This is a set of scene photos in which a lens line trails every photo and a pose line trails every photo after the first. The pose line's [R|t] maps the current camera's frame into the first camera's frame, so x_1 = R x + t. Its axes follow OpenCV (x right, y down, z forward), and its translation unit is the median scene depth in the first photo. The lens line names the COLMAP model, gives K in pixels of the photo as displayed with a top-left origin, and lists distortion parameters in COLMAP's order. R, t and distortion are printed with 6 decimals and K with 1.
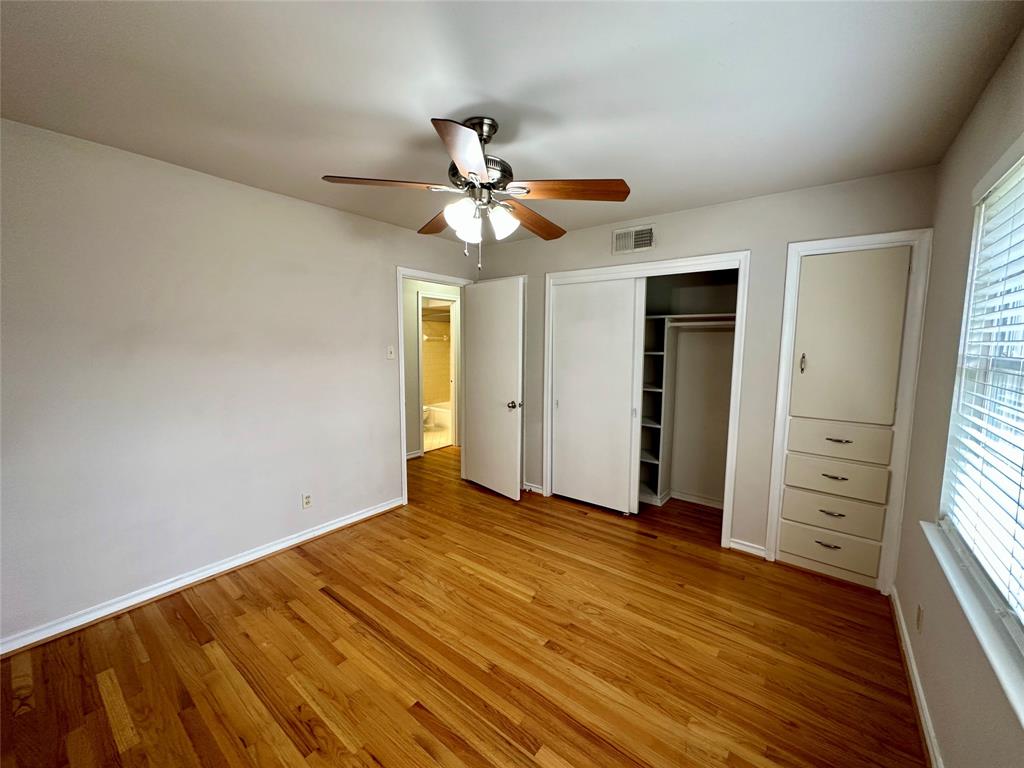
lens RADIAL K [[405.7, 0, 510.8], [0, 405.7, 382.9], [0, 0, 1]] dist [-0.002503, 0.000080]
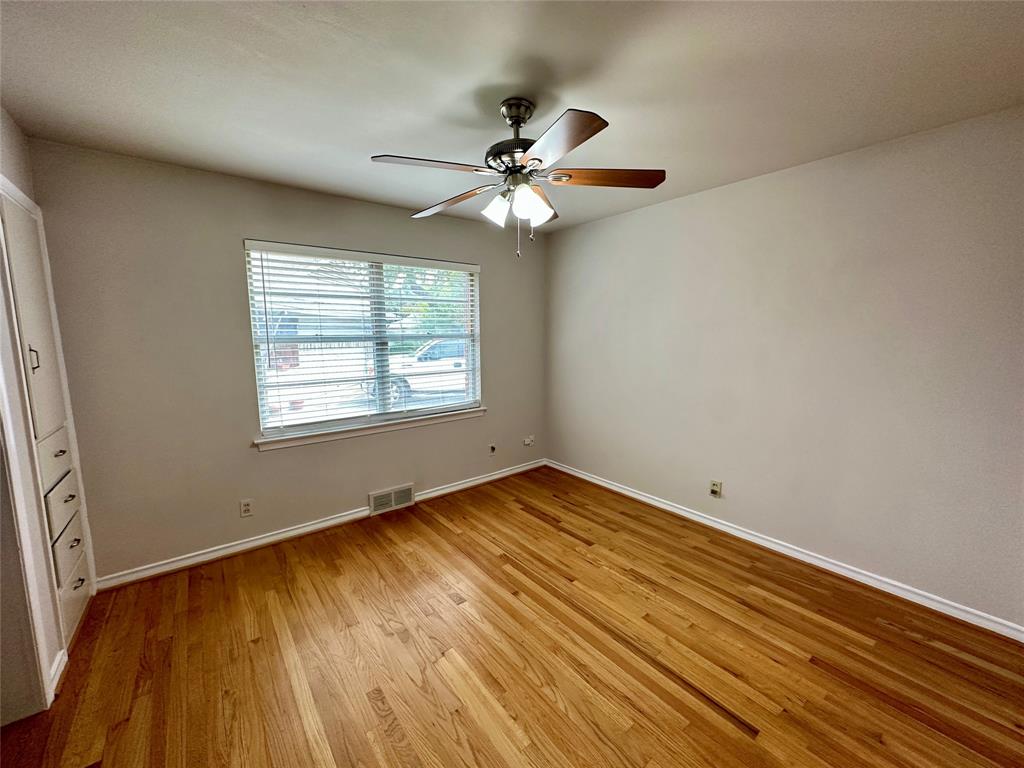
lens RADIAL K [[405.7, 0, 510.8], [0, 405.7, 382.9], [0, 0, 1]] dist [-0.002503, 0.000080]
pose [[-0.970161, -0.033077, 0.240196, -0.296691], [0.021987, 0.974568, 0.223010, -0.192947], [-0.241464, 0.221637, -0.944760, 1.948854]]
